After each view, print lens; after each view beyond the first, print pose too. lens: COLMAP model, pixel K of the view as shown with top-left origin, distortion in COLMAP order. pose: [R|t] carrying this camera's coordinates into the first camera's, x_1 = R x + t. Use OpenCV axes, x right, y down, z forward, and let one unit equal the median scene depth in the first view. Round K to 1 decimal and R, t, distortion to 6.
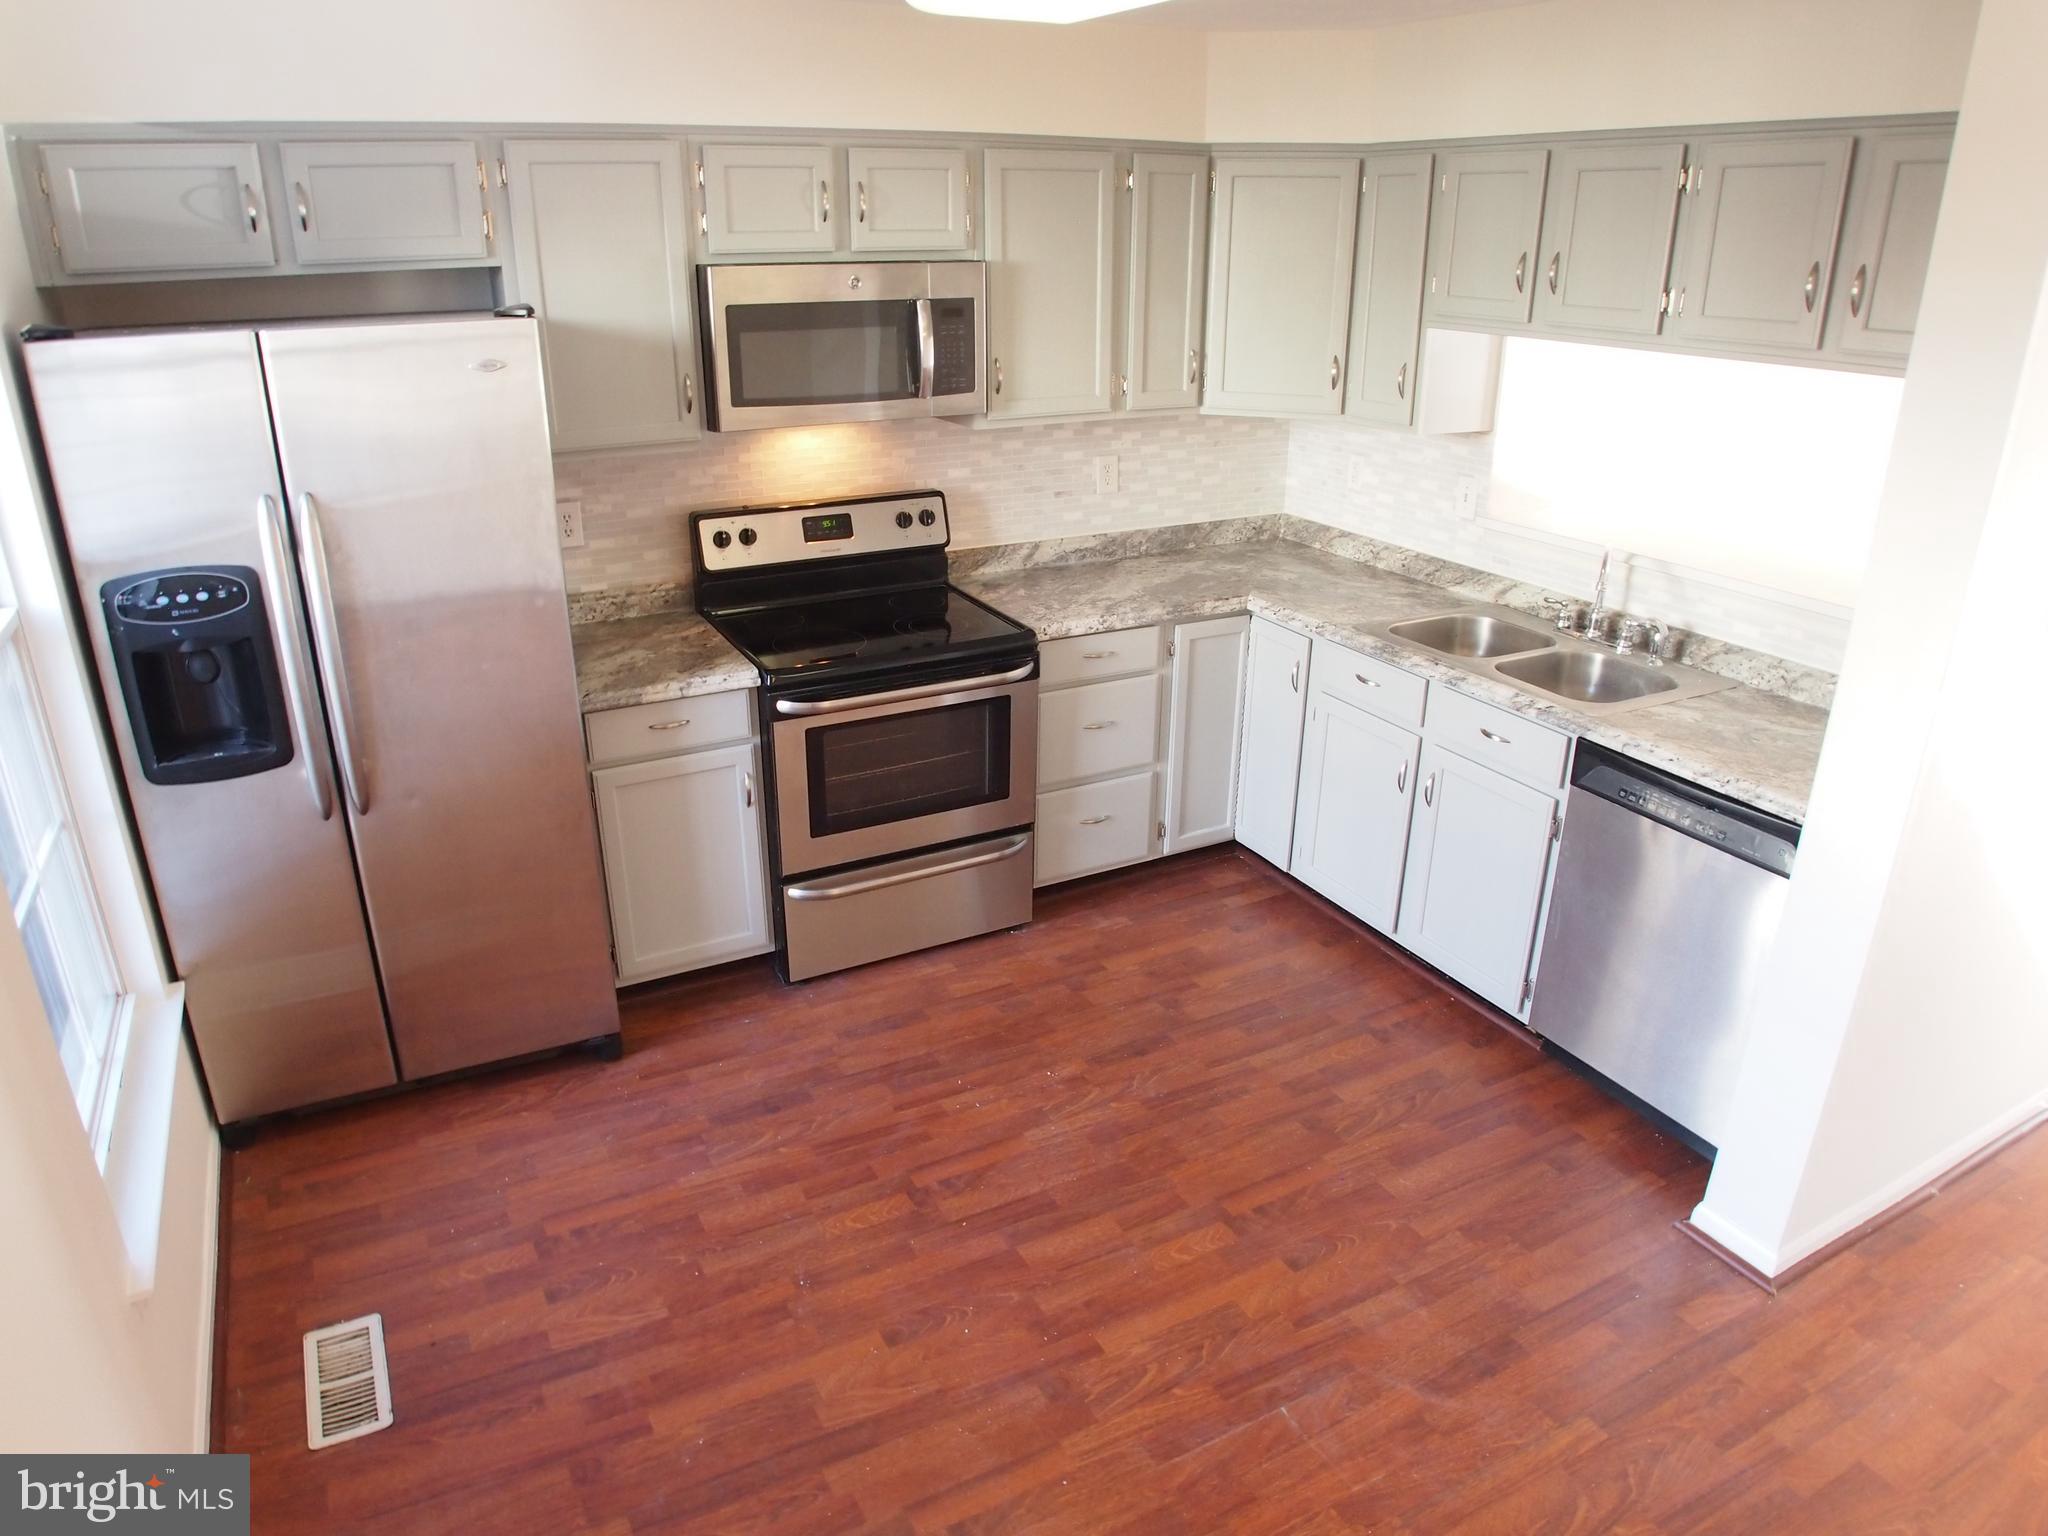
lens RADIAL K [[1322.0, 0, 1010.8], [0, 1322.0, 763.5], [0, 0, 1]] dist [-0.106552, 0.034284]
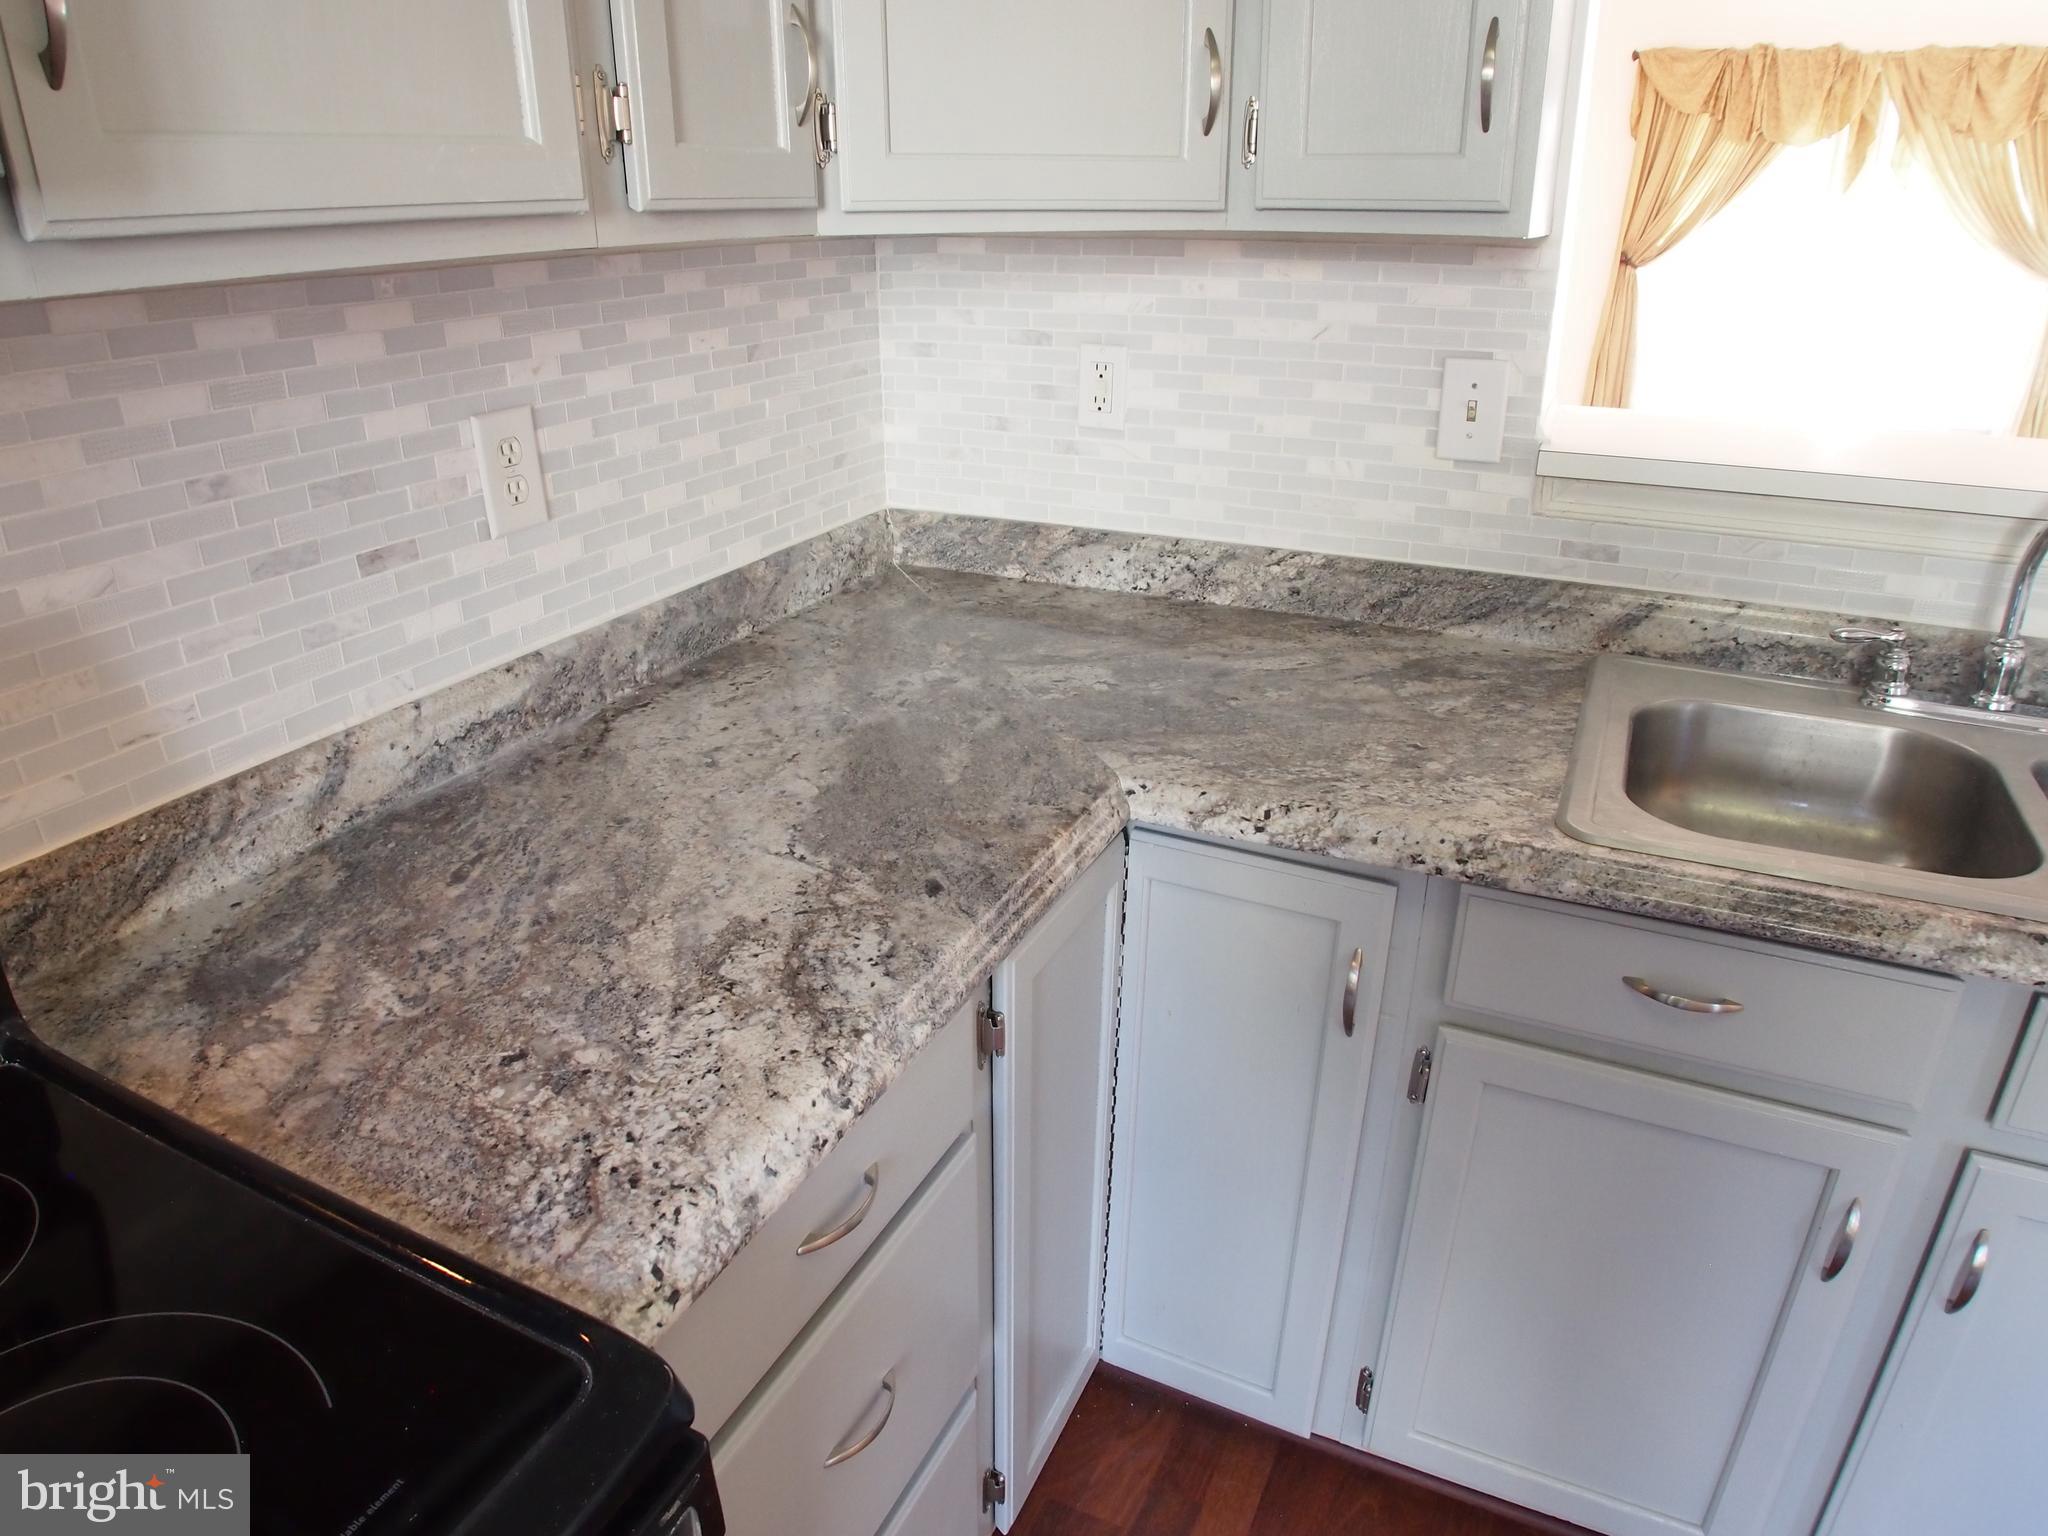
lens RADIAL K [[1322.0, 0, 1010.8], [0, 1322.0, 763.5], [0, 0, 1]] dist [-0.106552, 0.034284]
pose [[0.803884, -0.241803, 0.543417, -0.018768], [0.230051, 0.968931, 0.090825, -0.181350], [-0.548495, 0.052001, 0.834535, 0.806719]]
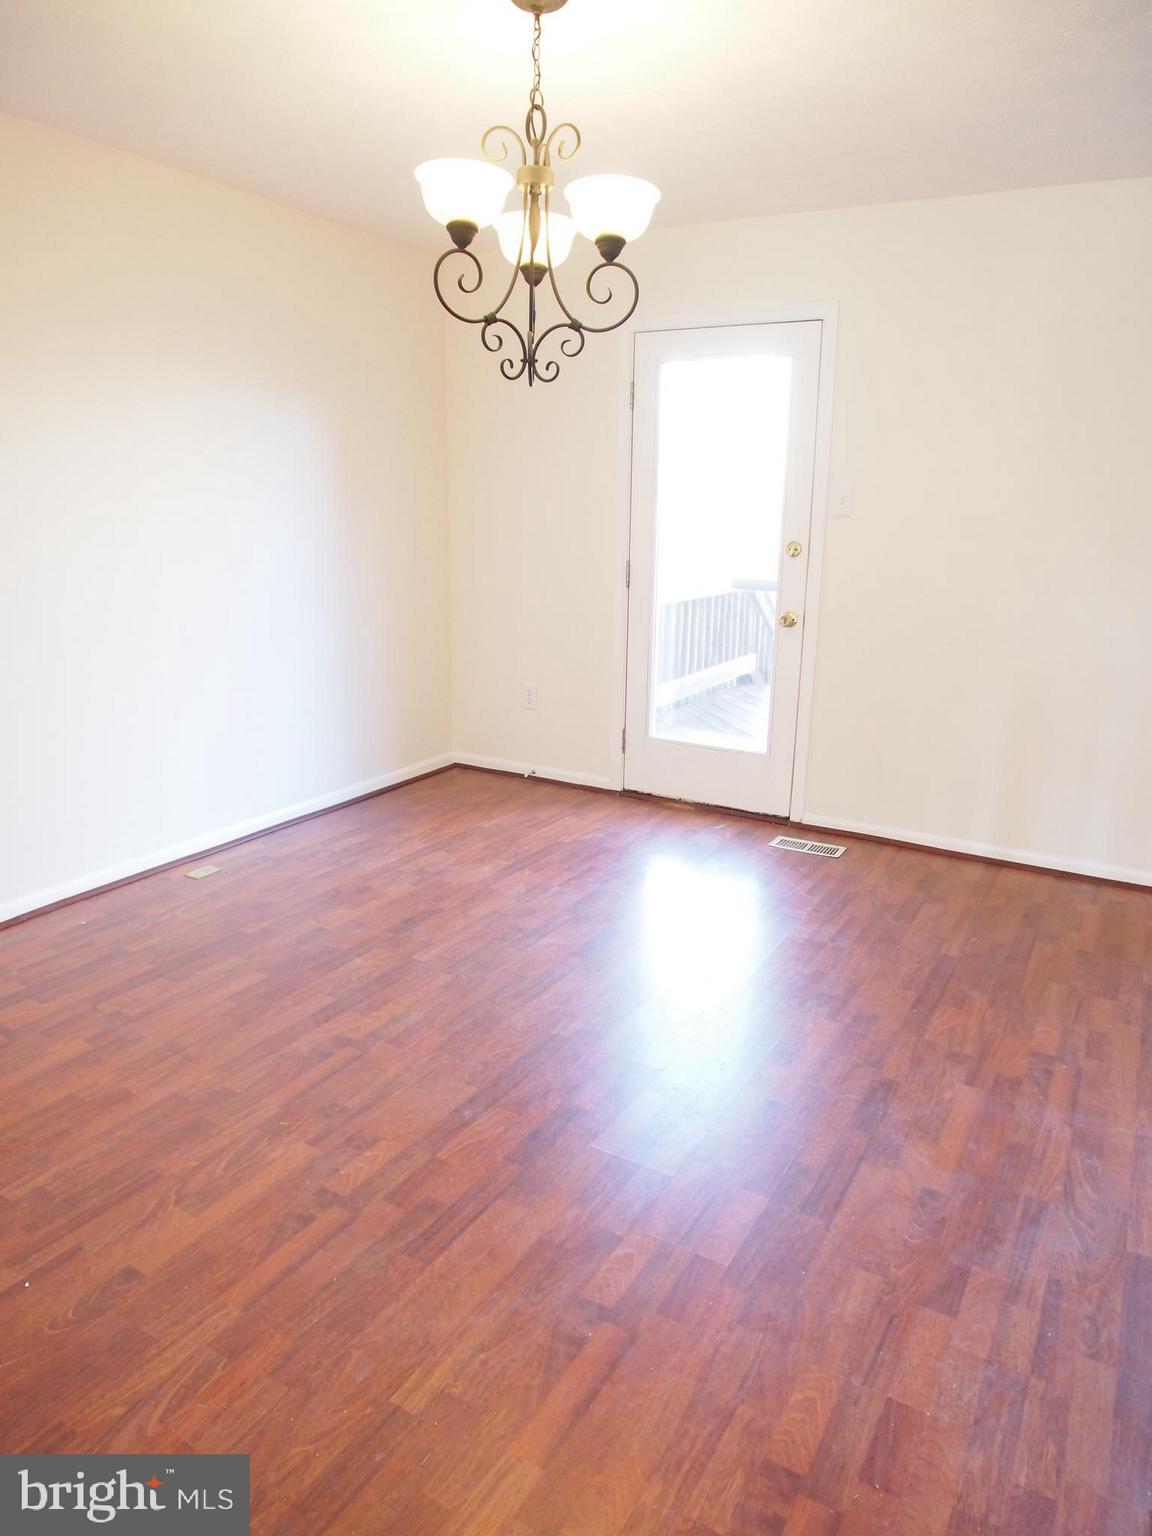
lens RADIAL K [[991.5, 0, 576.0], [0, 991.5, 768.0], [0, 0, 1]] dist [-0.106552, 0.034284]
pose [[-0.848962, 0.116005, -0.515564, 0.760948], [-0.217026, 0.813004, 0.540300, -0.087815], [0.481833, 0.570585, -0.665034, 0.652264]]
